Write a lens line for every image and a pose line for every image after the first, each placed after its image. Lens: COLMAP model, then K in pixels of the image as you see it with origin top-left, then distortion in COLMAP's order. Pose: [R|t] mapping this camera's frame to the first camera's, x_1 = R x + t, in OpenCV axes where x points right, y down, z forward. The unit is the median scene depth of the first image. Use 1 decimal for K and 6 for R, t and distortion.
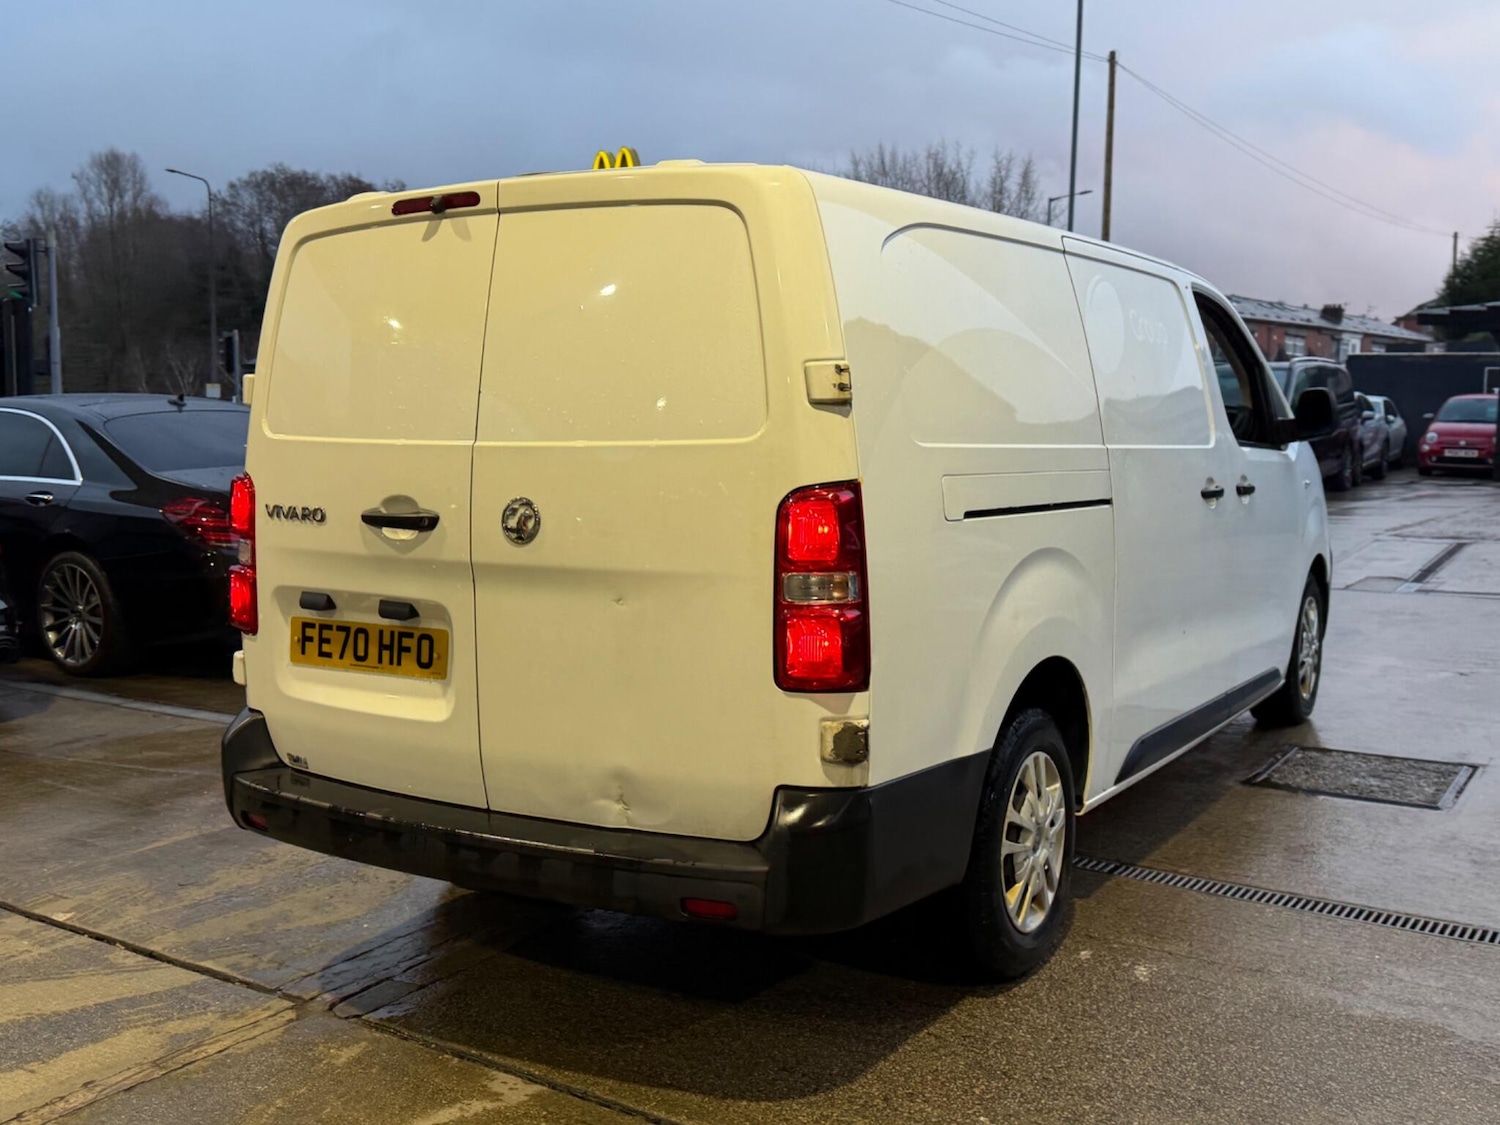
lens RADIAL K [[1479.0, 0, 719.5], [0, 1479.0, 562.7], [0, 0, 1]] dist [0.166635, -0.343967]
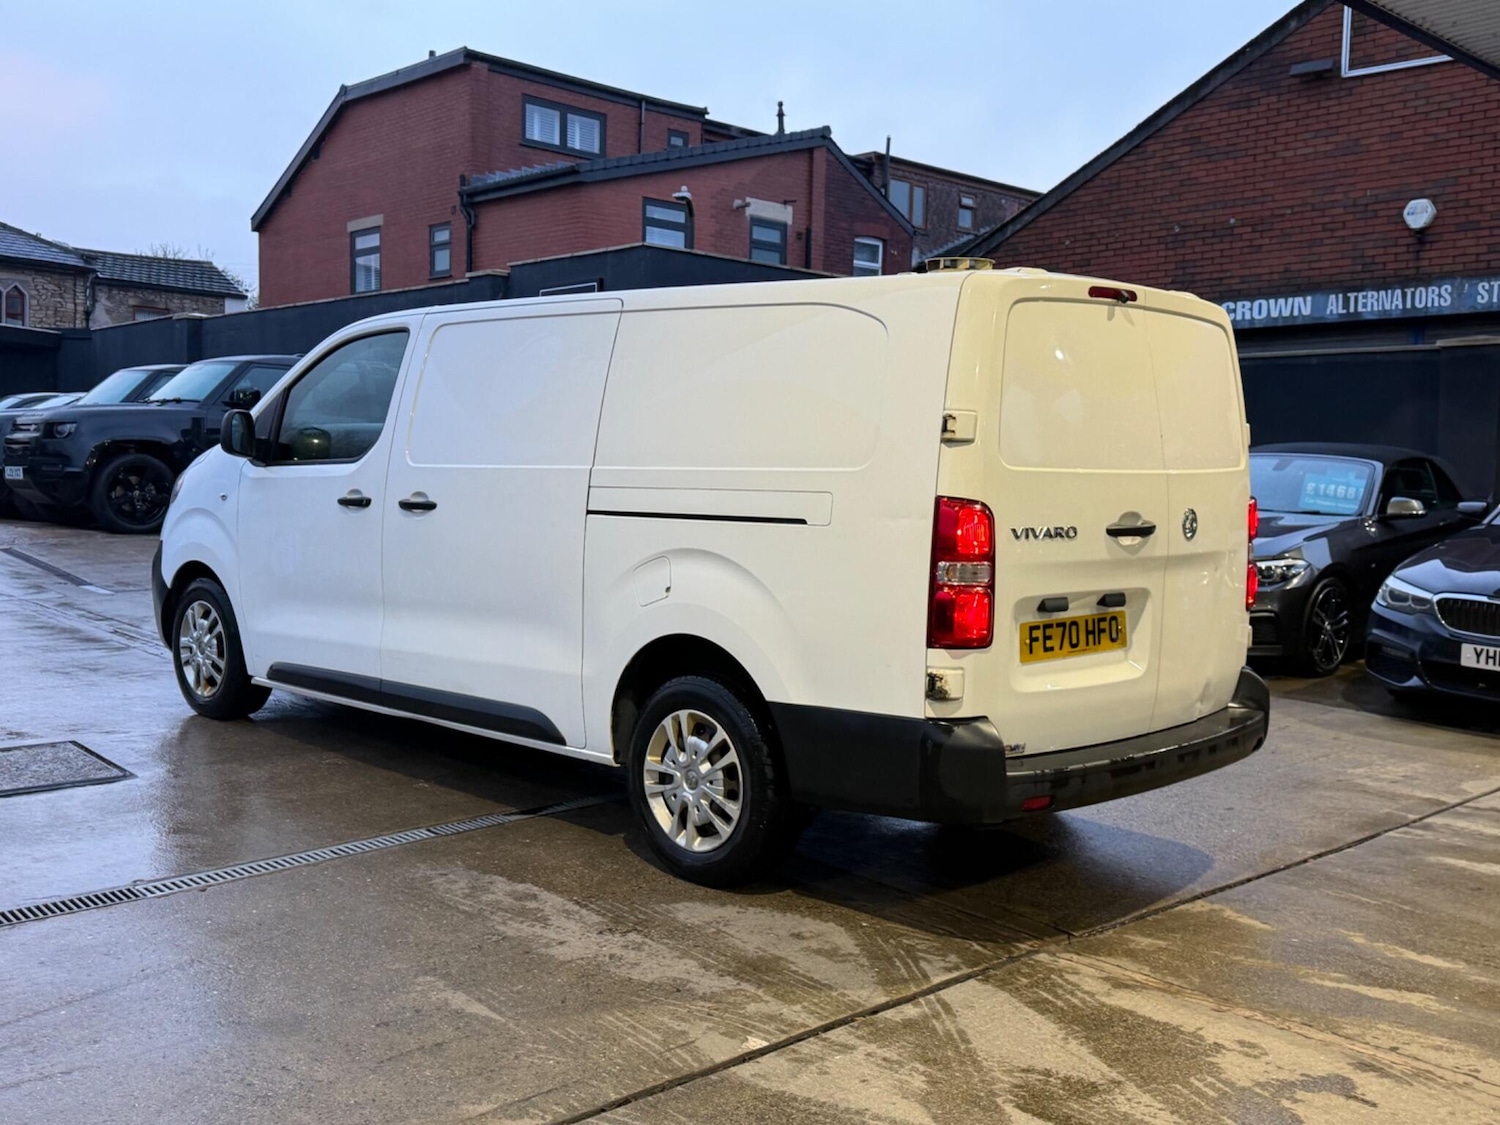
lens RADIAL K [[1476.2, 0, 736.8], [0, 1476.2, 550.5], [0, 0, 1]] dist [0.185387, -0.409436]
pose [[0.220468, -0.062638, 0.973381, -1.484396], [0.073169, 0.996186, 0.047533, -0.093098], [-0.972646, 0.060742, 0.224210, 0.976264]]
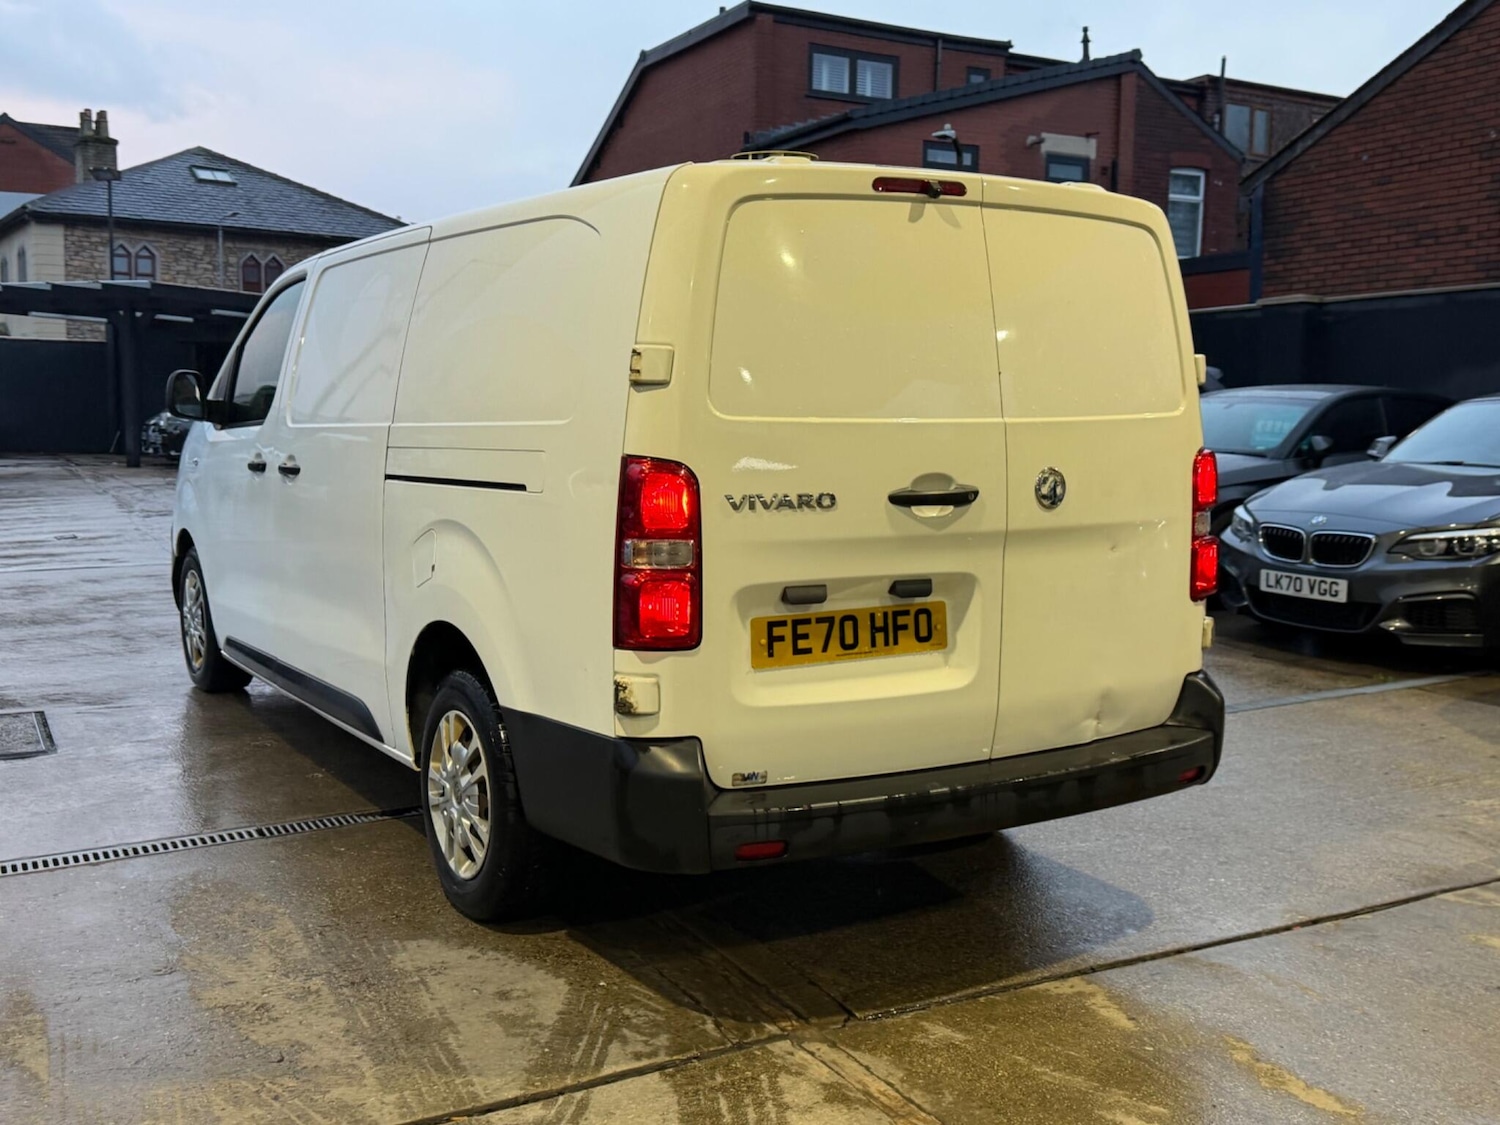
lens RADIAL K [[1480.9, 0, 729.0], [0, 1480.9, 558.4], [0, 0, 1]] dist [0.162540, -0.335984]
pose [[0.458346, -0.090025, 0.884203, -1.102369], [0.083127, 0.994838, 0.058198, -0.054071], [-0.884878, 0.046826, 0.463464, 0.613093]]
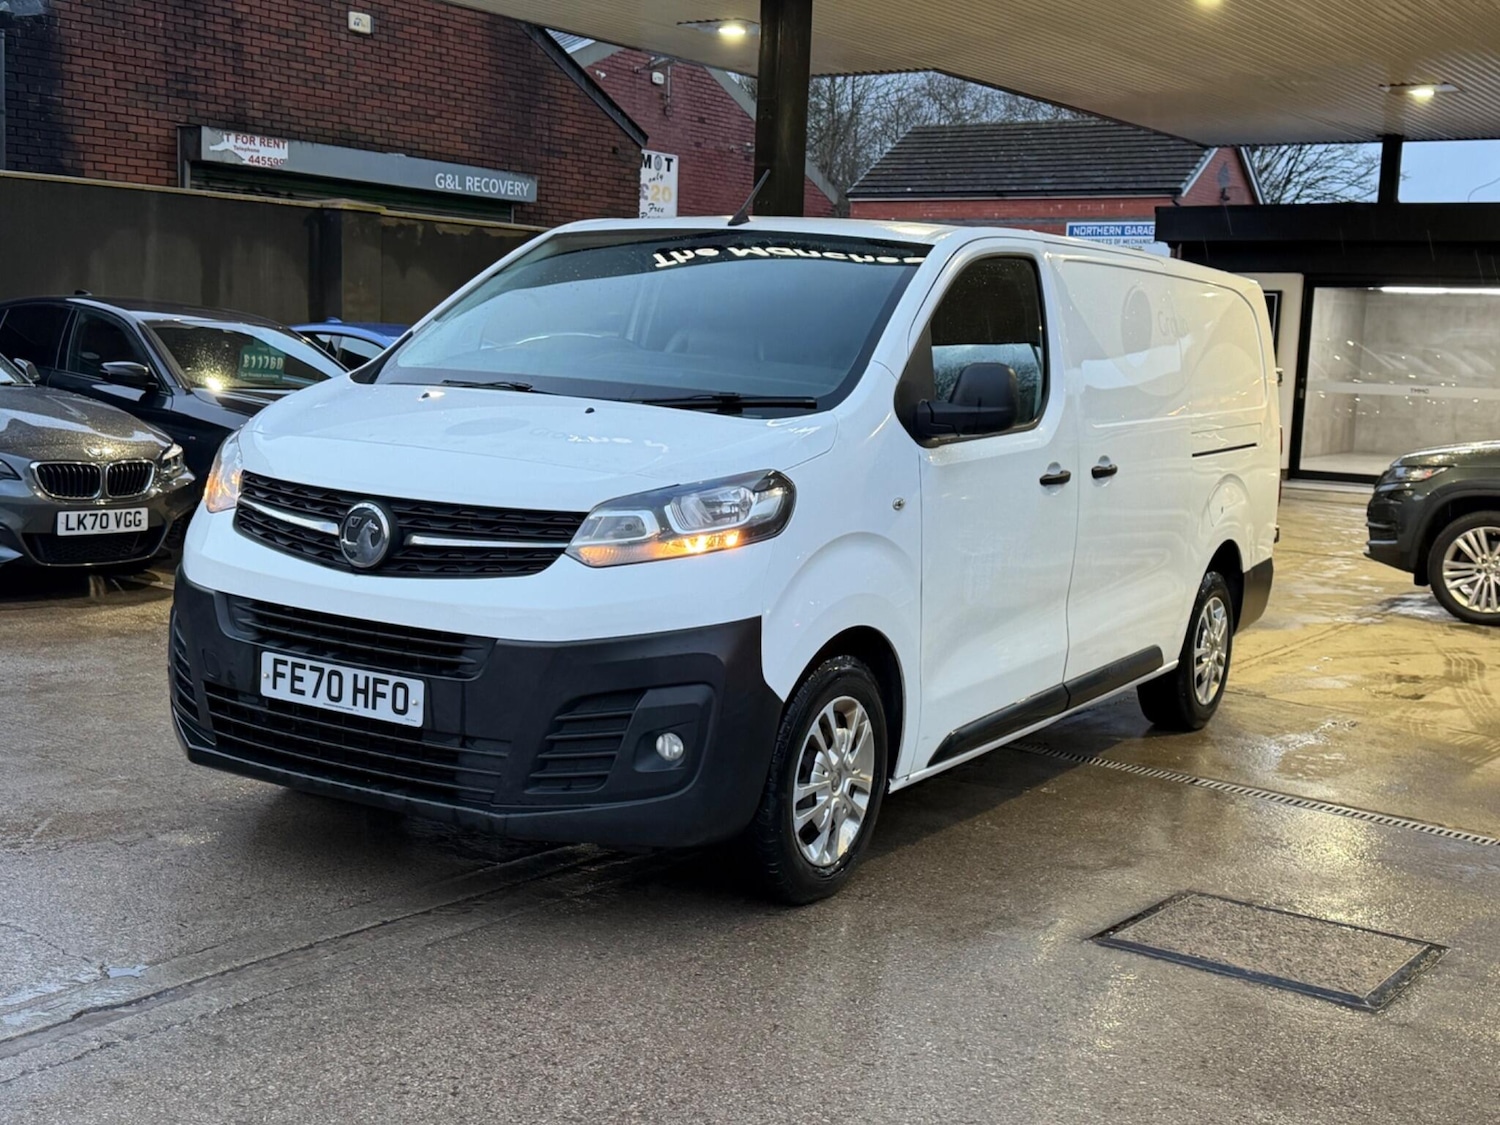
lens RADIAL K [[1804.6, 0, 750.0], [0, 1804.6, 562.5], [0, 0, 1]] dist [0.202392, -0.508522]
pose [[-0.998310, -0.050775, -0.028256, 0.386419], [-0.055786, 0.973560, 0.221515, -0.371574], [0.016262, 0.222717, -0.974747, 3.373547]]
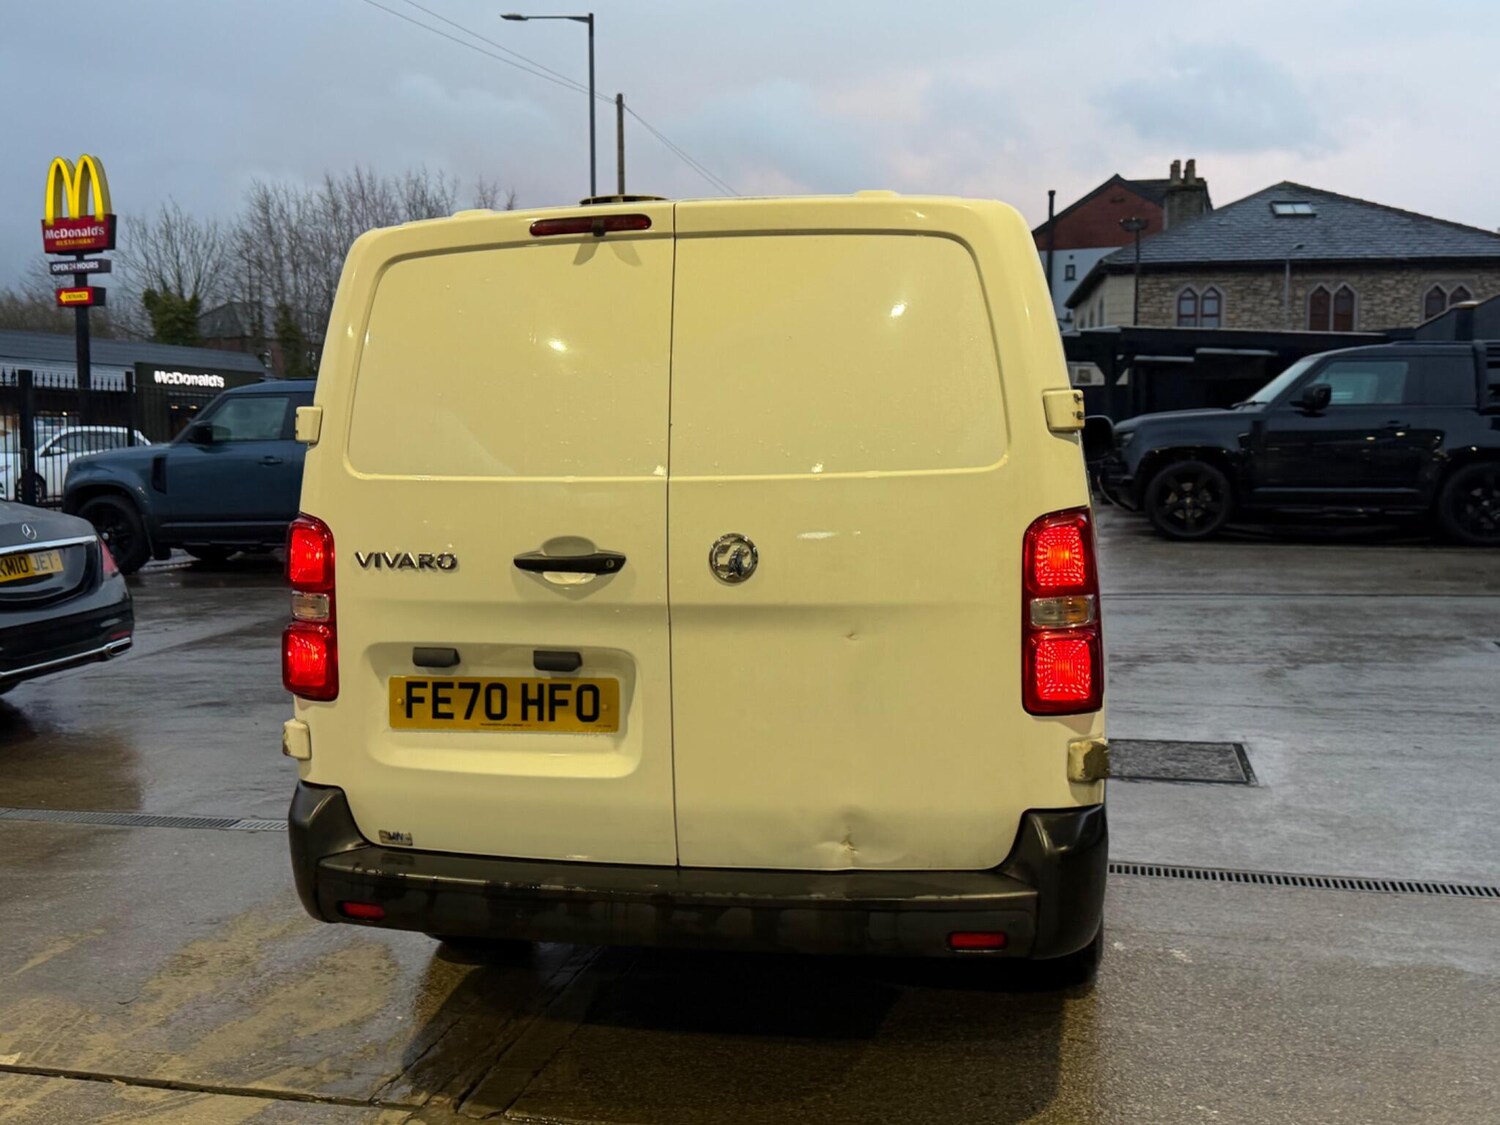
lens RADIAL K [[1480.9, 0, 729.0], [0, 1480.9, 558.4], [0, 0, 1]] dist [0.162540, -0.335984]
pose [[0.937216, -0.037723, 0.346703, -0.413092], [0.045409, 0.998869, -0.014069, -0.013129], [-0.345781, 0.028929, 0.937869, 0.092546]]
